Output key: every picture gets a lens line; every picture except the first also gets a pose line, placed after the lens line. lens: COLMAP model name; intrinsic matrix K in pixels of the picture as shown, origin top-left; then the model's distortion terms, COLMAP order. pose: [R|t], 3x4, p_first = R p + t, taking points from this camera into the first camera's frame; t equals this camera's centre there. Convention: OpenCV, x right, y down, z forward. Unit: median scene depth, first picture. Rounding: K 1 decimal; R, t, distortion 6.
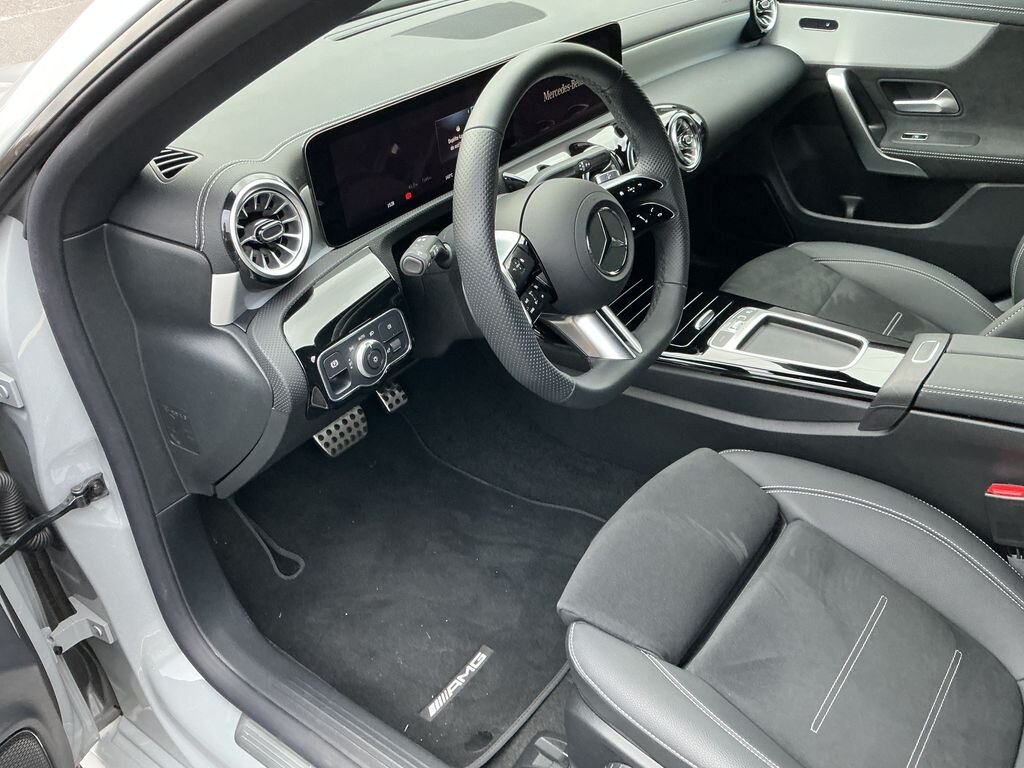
lens RADIAL K [[876.3, 0, 513.5], [0, 876.3, 376.5], [0, 0, 1]] dist [0.064589, -0.035289]
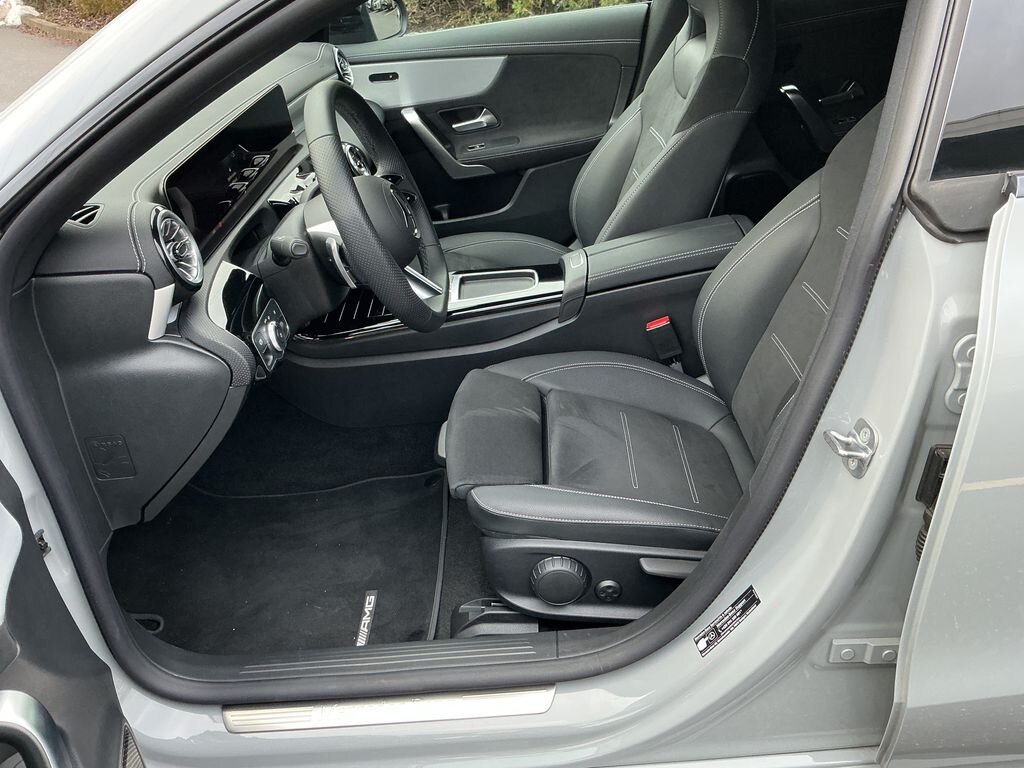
lens RADIAL K [[876.3, 0, 510.9], [0, 876.3, 387.5], [0, 0, 1]] dist [0.064589, -0.035289]
pose [[0.810203, -0.312304, 0.496021, -0.381606], [0.357859, 0.933769, 0.003389, 0.116005], [-0.464227, 0.174760, 0.868304, -0.165893]]
